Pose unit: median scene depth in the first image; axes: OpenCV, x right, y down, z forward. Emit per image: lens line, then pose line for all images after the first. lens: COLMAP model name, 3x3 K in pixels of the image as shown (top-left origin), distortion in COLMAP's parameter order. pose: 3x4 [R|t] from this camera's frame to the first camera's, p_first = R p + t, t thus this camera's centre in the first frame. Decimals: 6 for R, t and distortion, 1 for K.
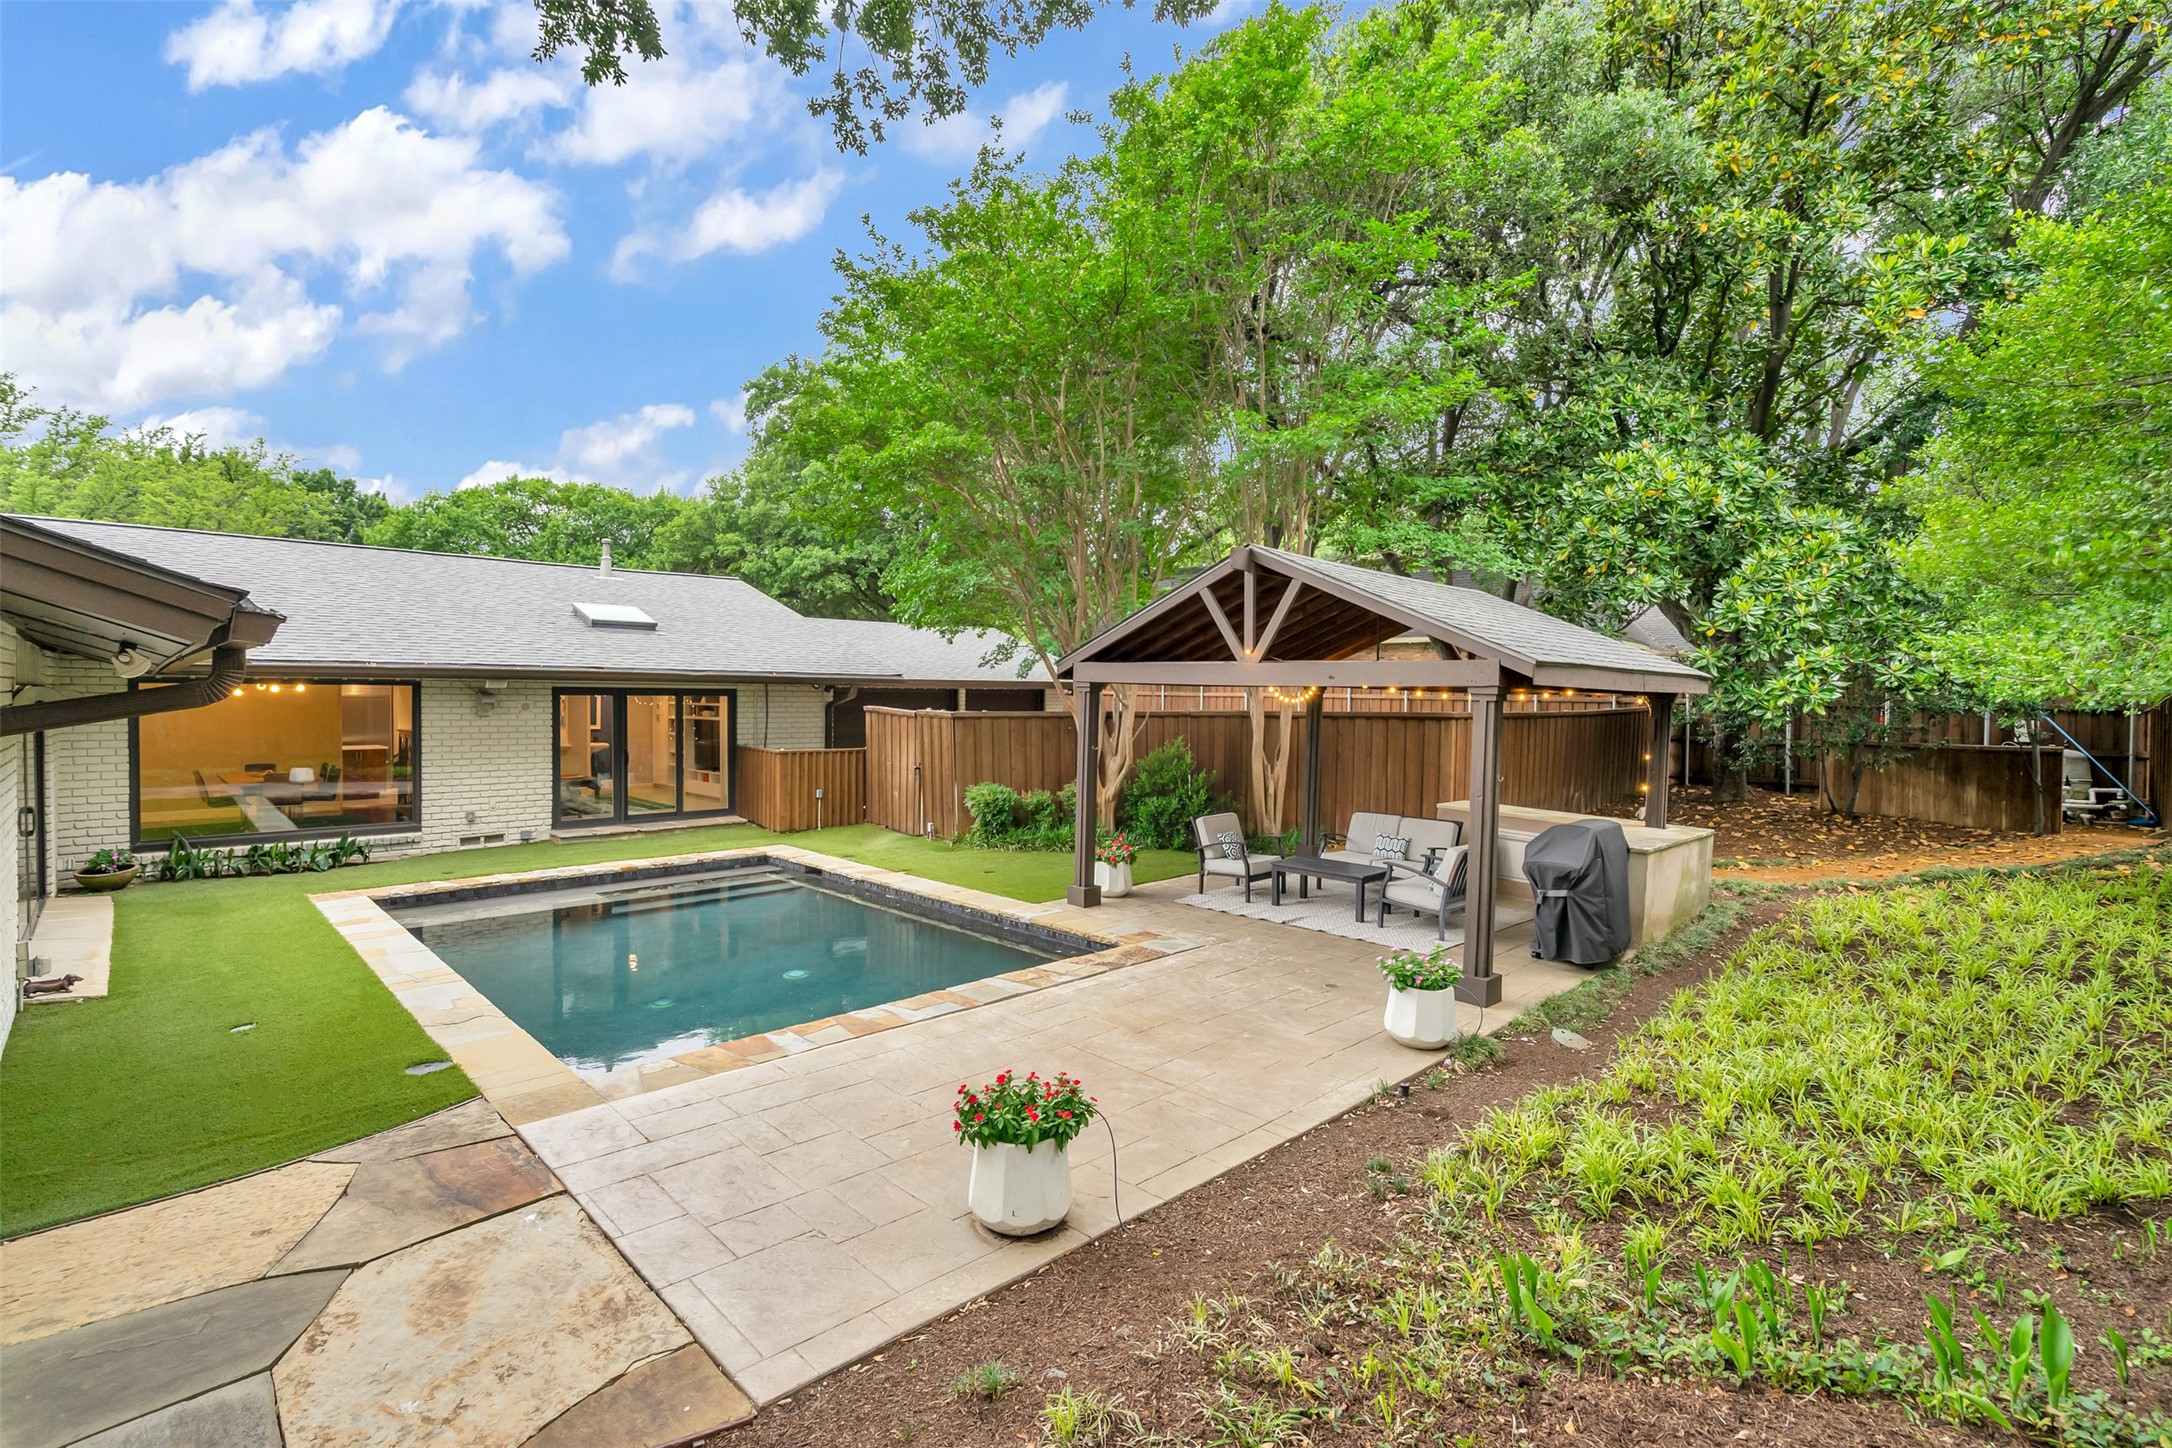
lens RADIAL K [[1006.6, 0, 1096.1], [0, 1006.6, 701.4], [0, 0, 1]] dist [0.001082, 0.000182]
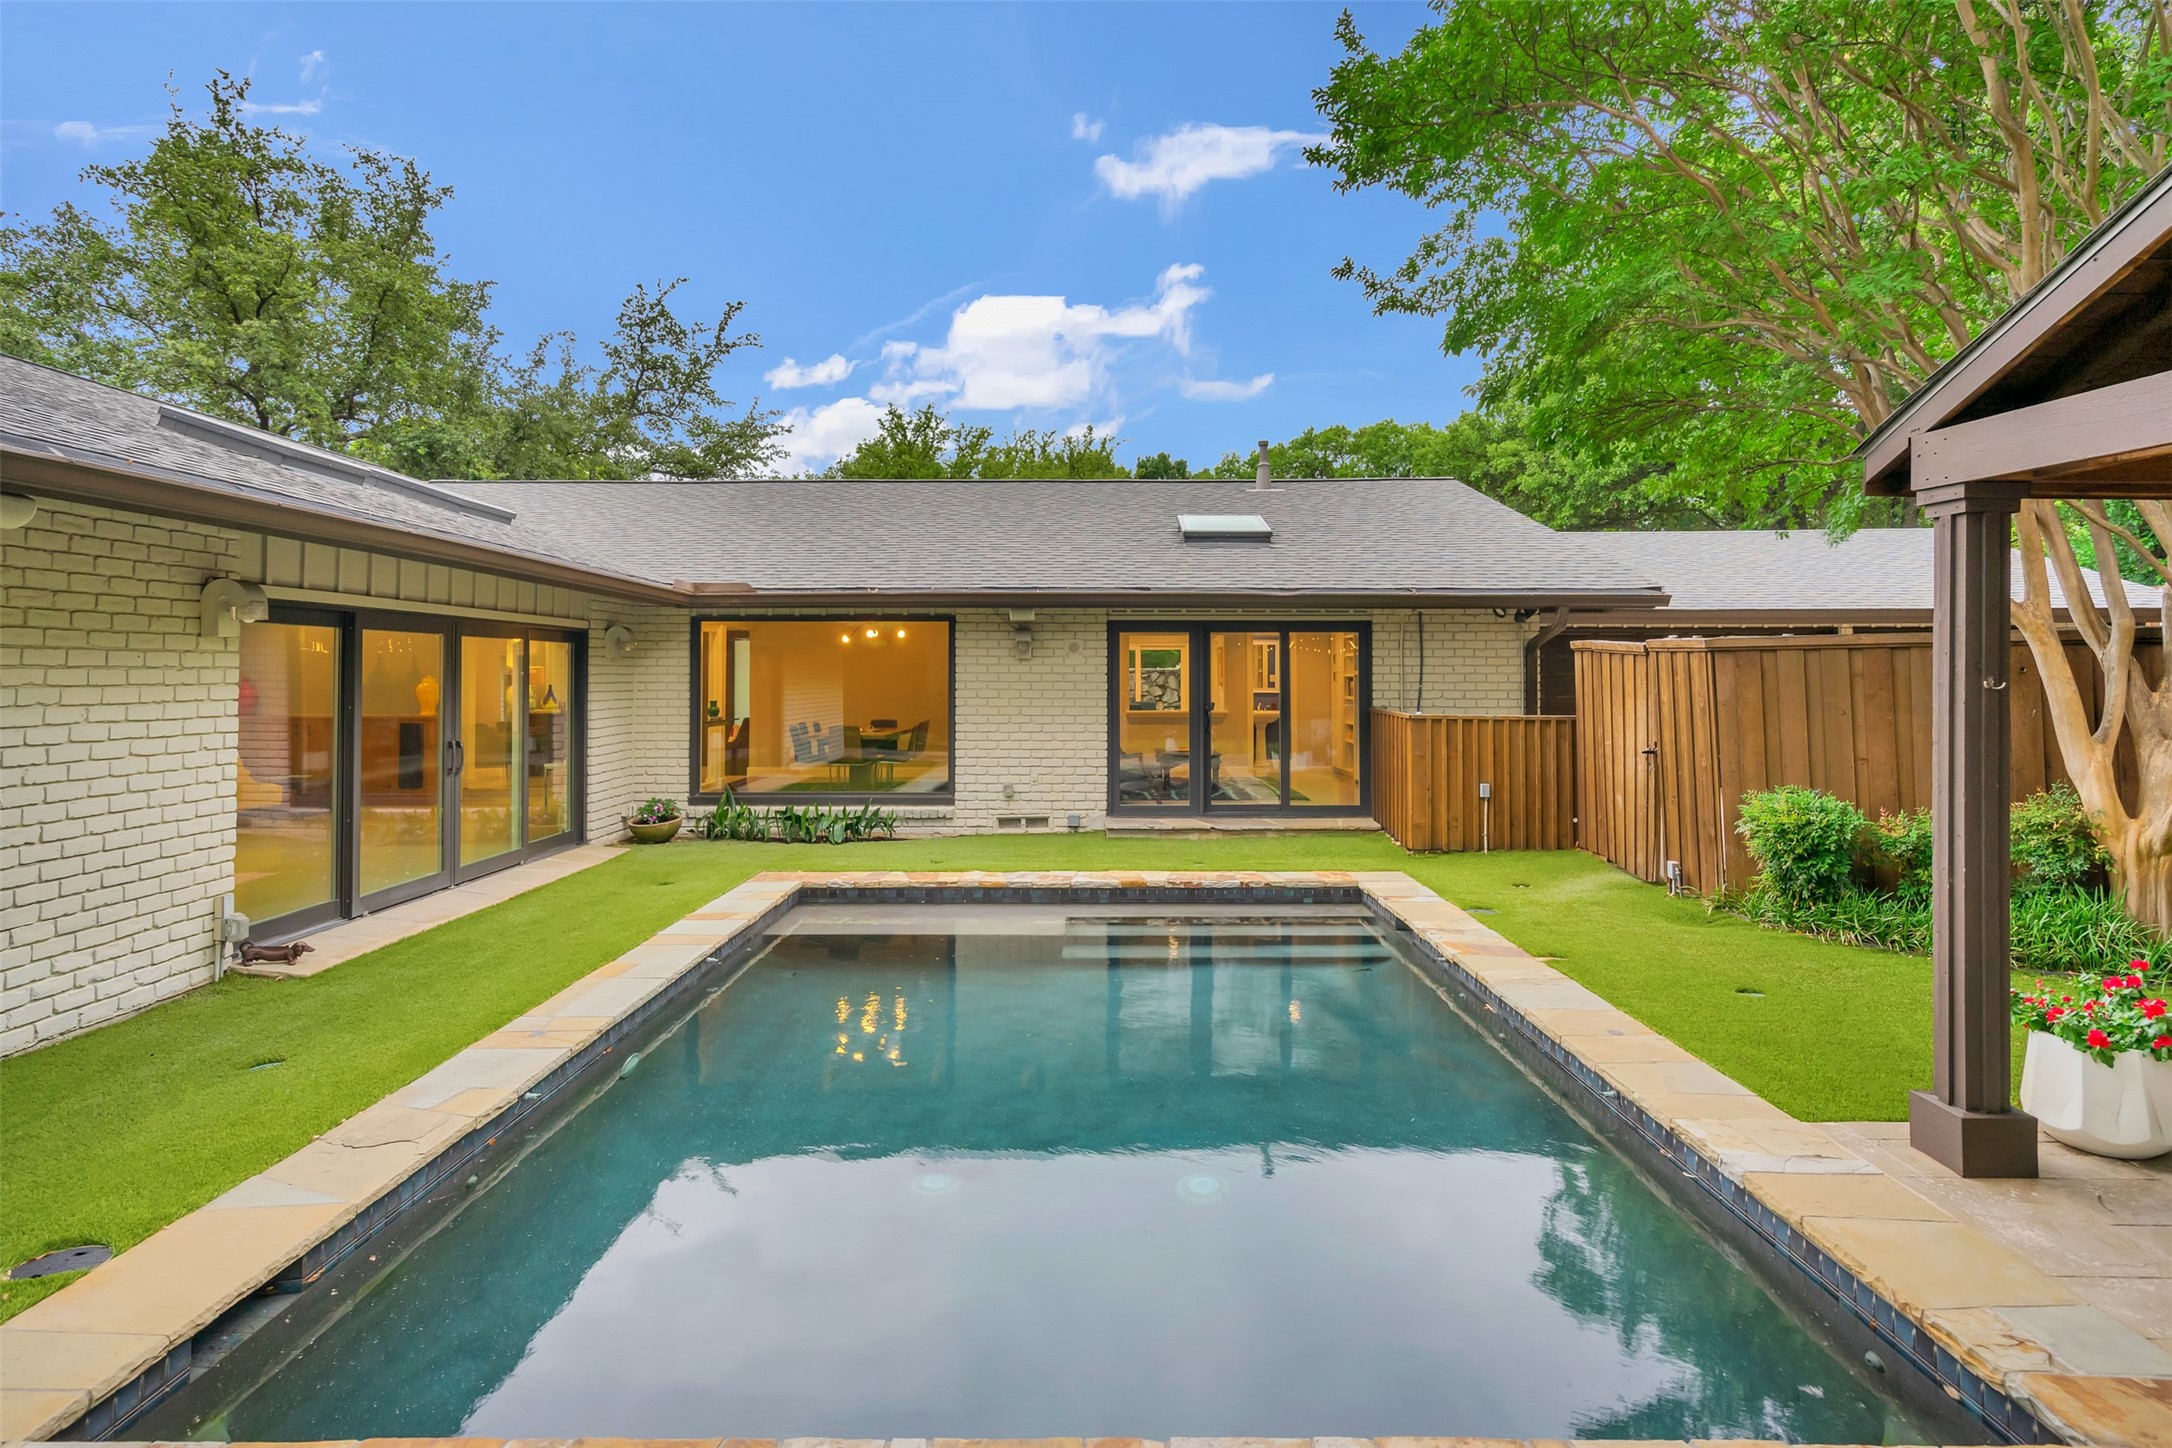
lens RADIAL K [[1162.0, 0, 1082.4], [0, 1162.0, 660.7], [0, 0, 1]] dist [0.003166, 0.000473]
pose [[0.709175, -0.018423, -0.704792, 0.040521], [0.001830, 0.999703, -0.024290, 0.035977], [0.705031, 0.015936, 0.708998, 0.398264]]
